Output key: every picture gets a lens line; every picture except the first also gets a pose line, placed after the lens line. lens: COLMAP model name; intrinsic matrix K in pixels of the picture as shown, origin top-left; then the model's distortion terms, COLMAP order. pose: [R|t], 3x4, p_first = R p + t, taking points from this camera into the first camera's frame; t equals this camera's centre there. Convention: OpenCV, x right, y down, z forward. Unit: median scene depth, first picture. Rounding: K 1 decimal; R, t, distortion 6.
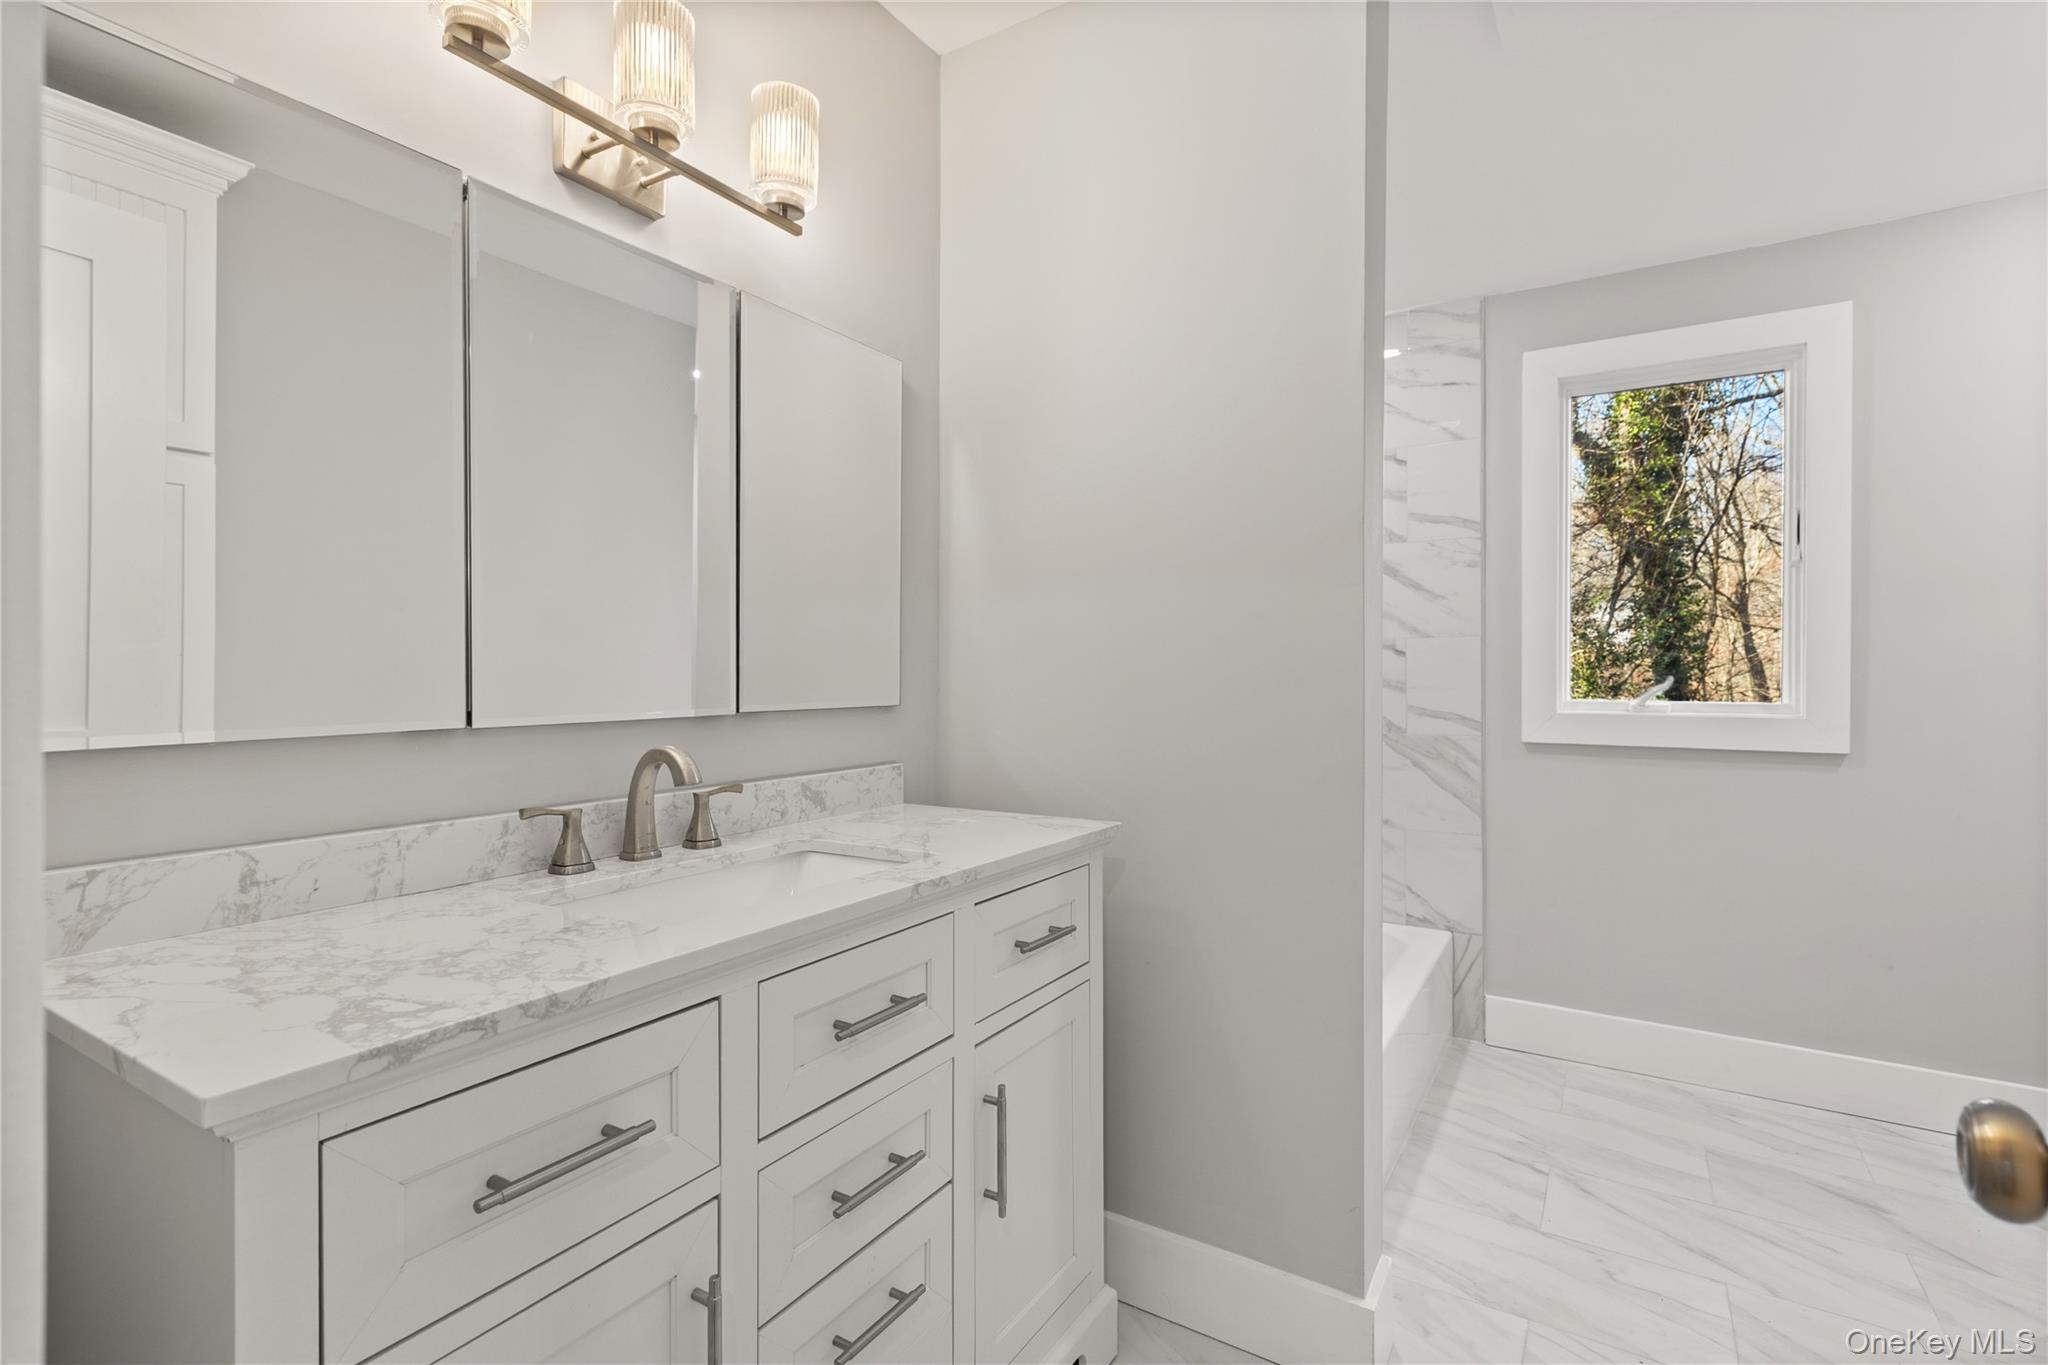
lens RADIAL K [[941.9, 0, 1021.7], [0, 941.9, 676.4], [0, 0, 1]] dist [0.003056, -0.001089]
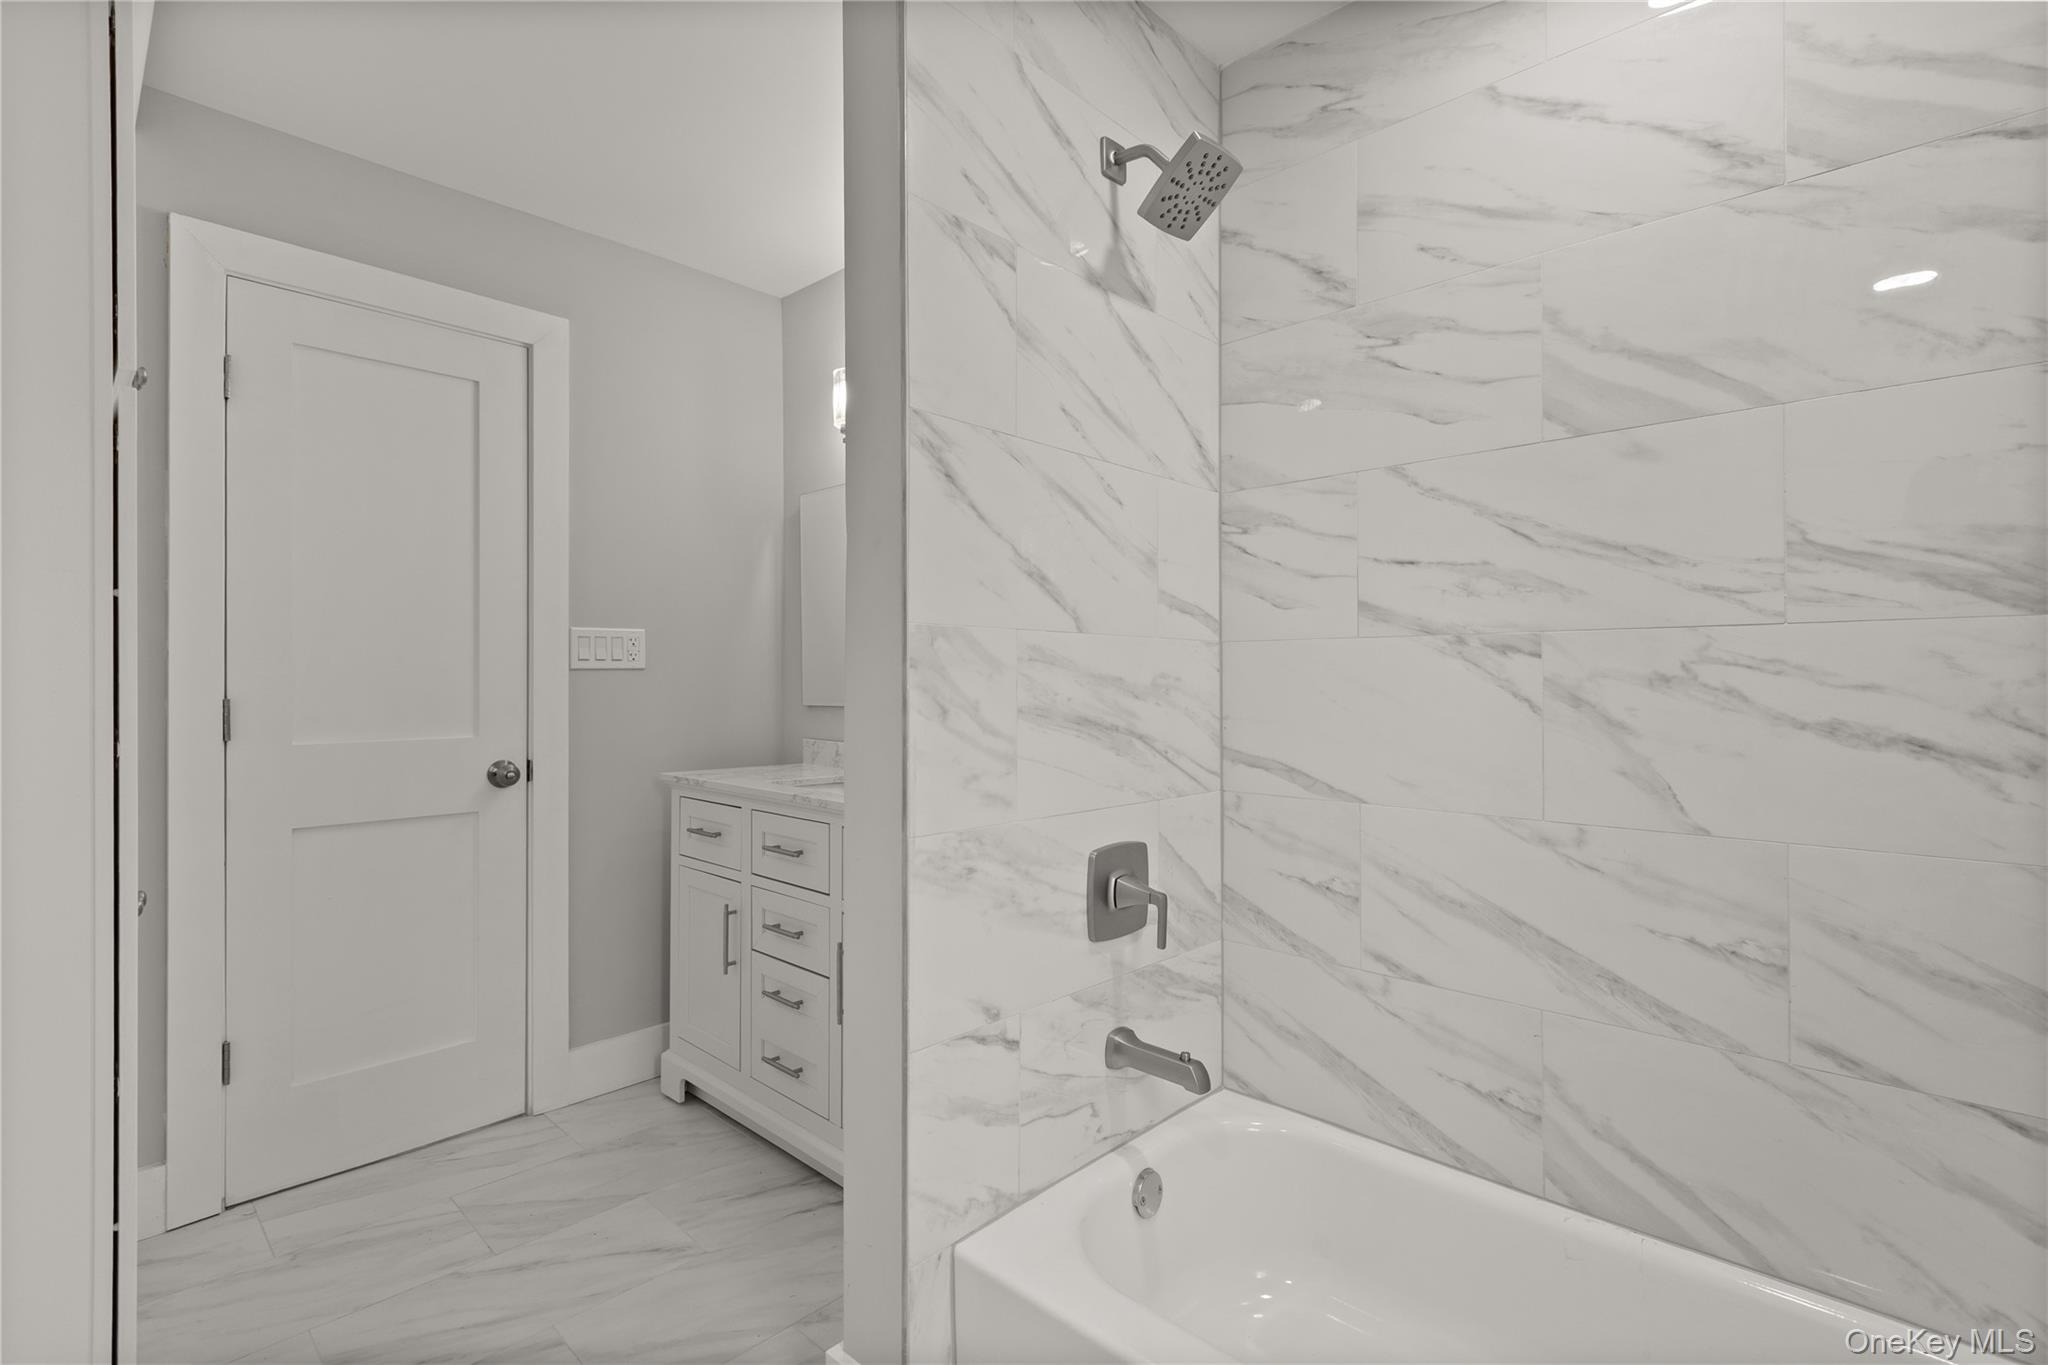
lens RADIAL K [[941.9, 0, 1019.4], [0, 941.9, 677.3], [0, 0, 1]] dist [0.003056, -0.001089]
pose [[-0.182485, 0.004160, -0.983200, 1.722901], [-0.002906, 0.999984, 0.004770, -0.033684], [0.983204, 0.003727, -0.182470, 1.813152]]
